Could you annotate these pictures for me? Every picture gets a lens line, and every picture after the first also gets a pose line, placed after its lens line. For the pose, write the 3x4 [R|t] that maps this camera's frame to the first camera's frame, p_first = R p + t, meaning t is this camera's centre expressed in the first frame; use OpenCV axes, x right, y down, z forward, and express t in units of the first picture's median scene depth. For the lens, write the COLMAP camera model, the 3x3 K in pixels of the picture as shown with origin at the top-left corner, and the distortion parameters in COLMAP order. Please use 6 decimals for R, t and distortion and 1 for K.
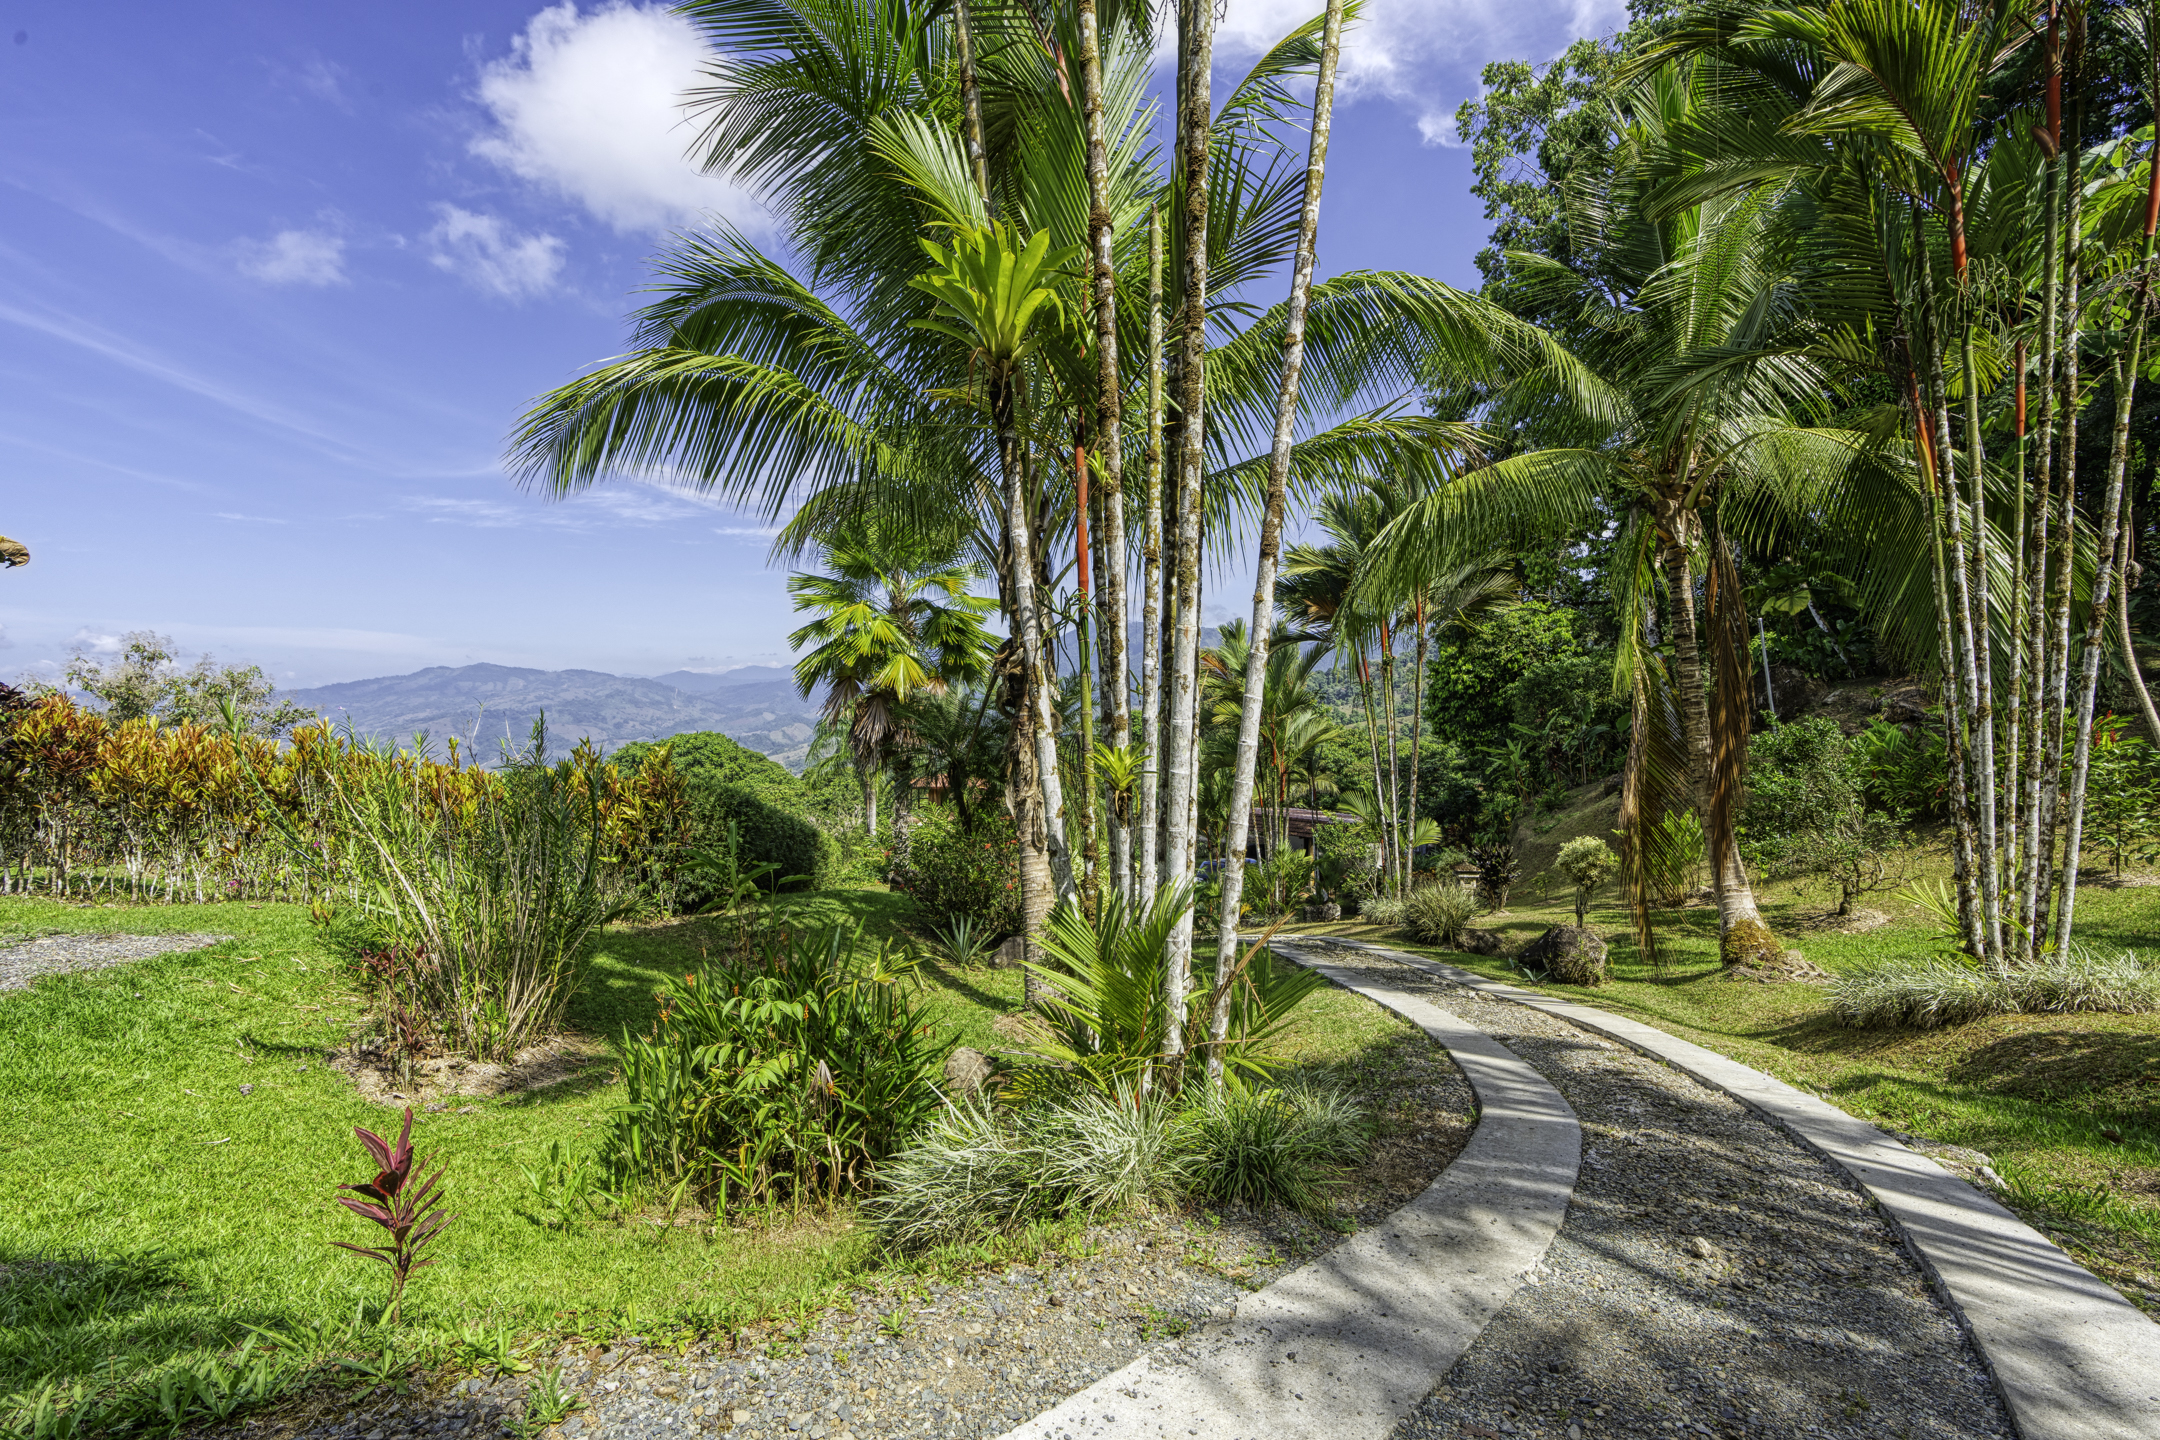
lens RADIAL K [[959.6, 0, 1075.6], [0, 959.6, 712.6], [0, 0, 1]] dist [0.001310, -0.000045]
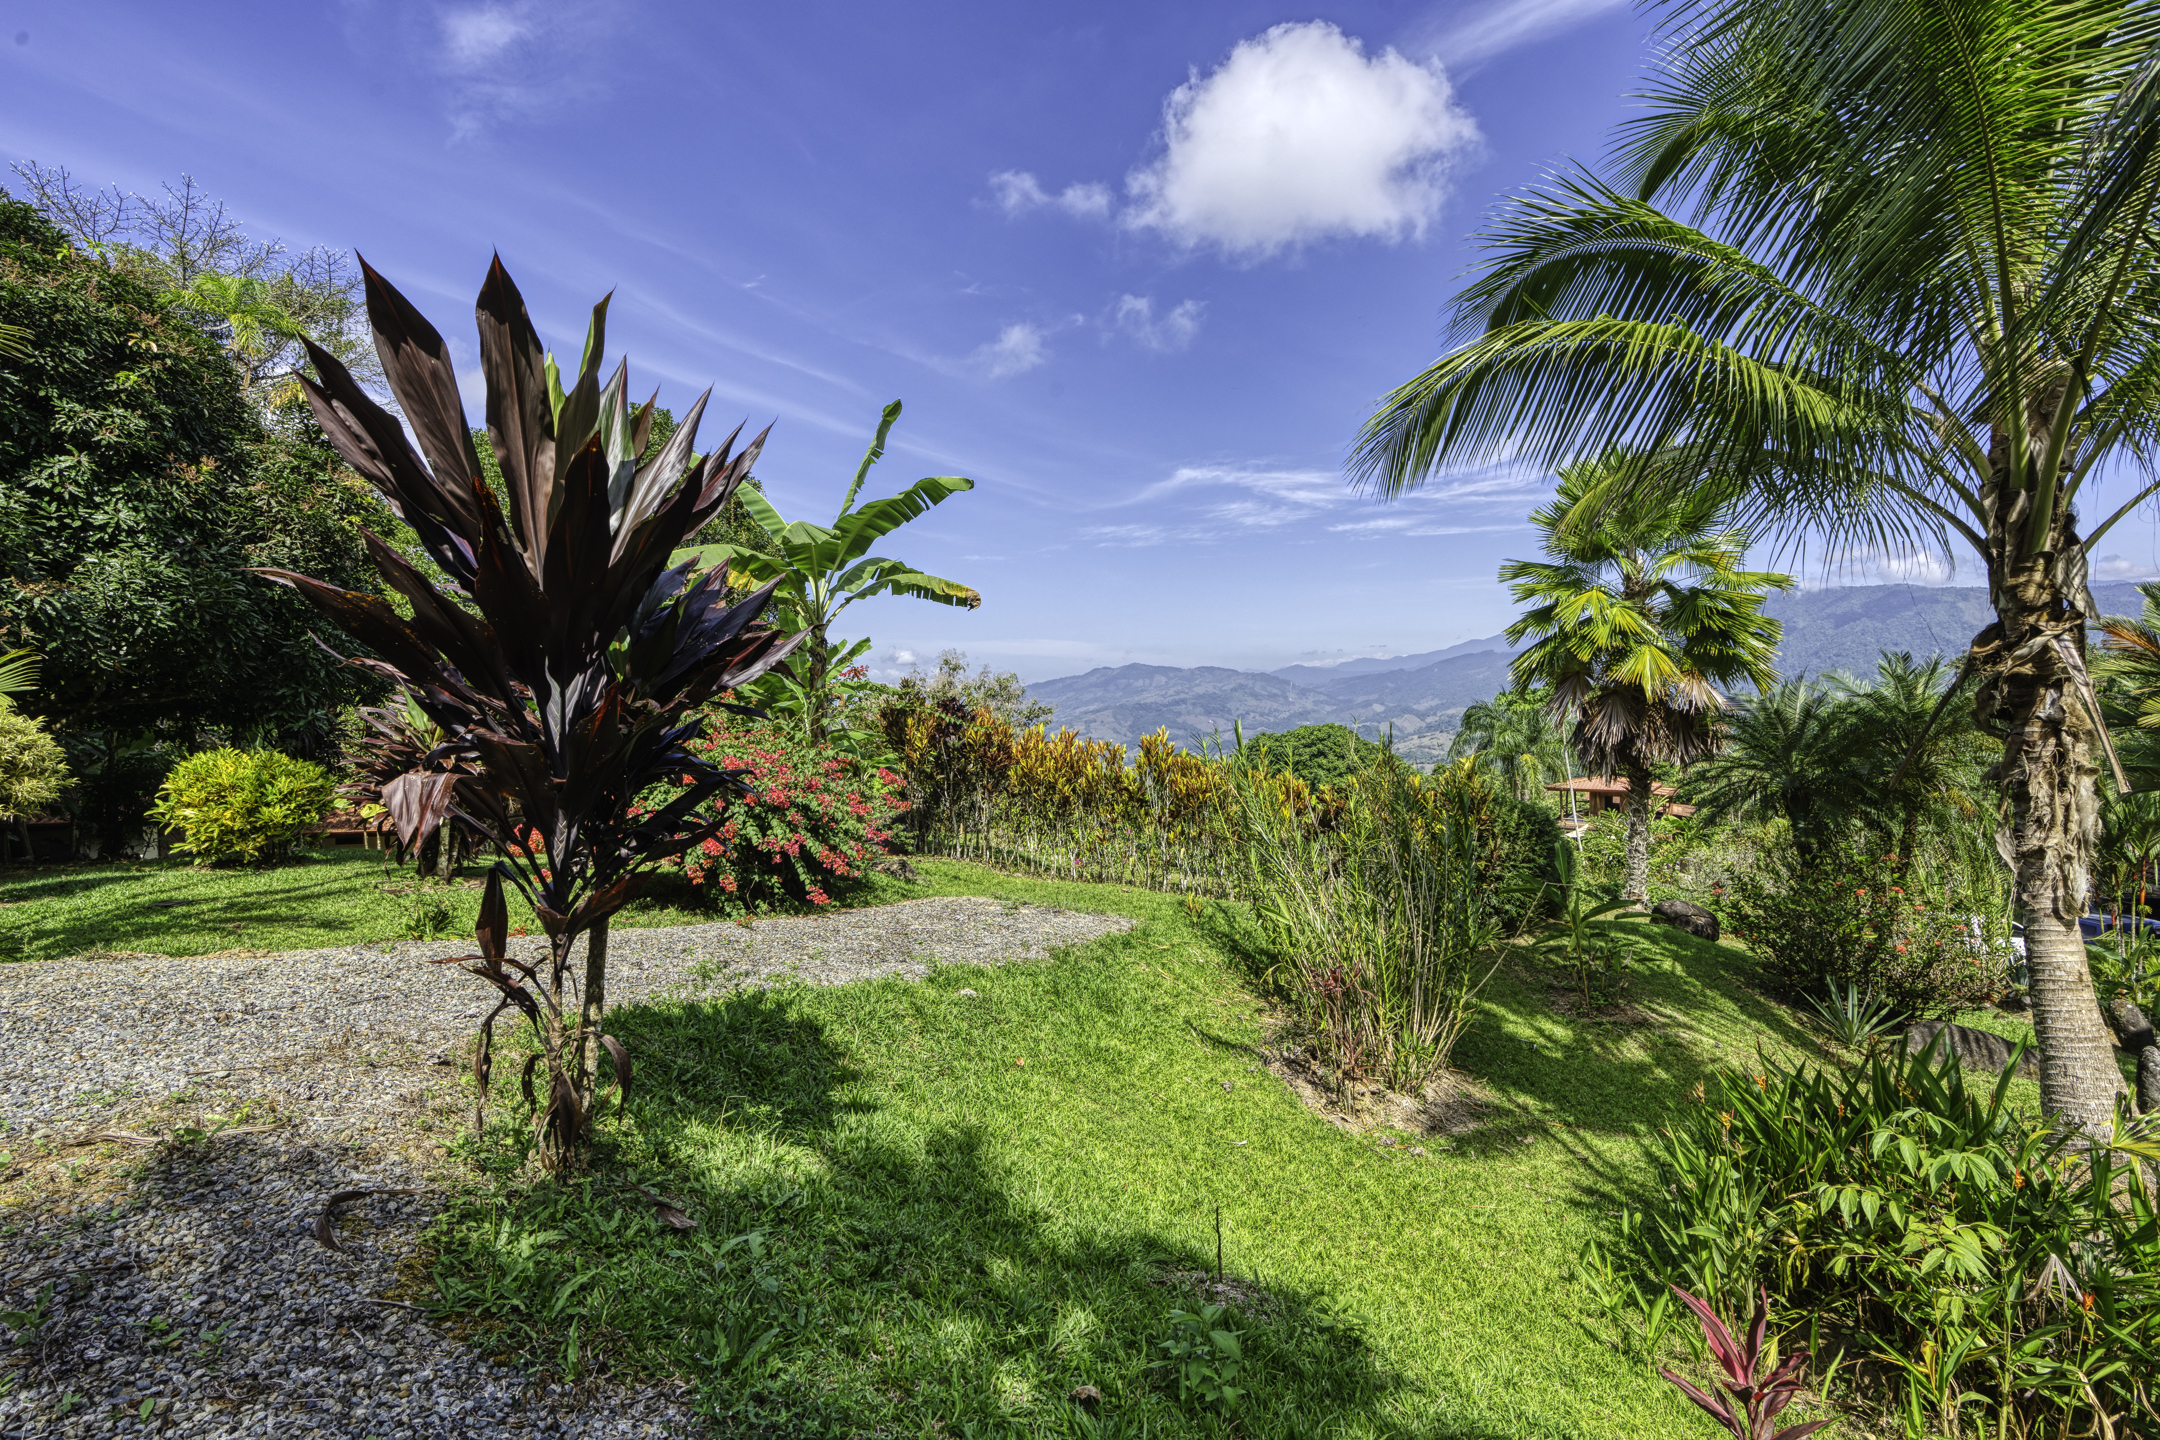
lens RADIAL K [[958.5, 0, 1080.0], [0, 958.5, 720.0], [0, 0, 1]] dist [-0.022220, 0.000177]
pose [[0.819615, 0.003430, -0.572905, -0.111771], [0.006216, 0.999870, 0.014879, -0.009784], [0.572881, -0.015756, 0.819487, 0.011340]]
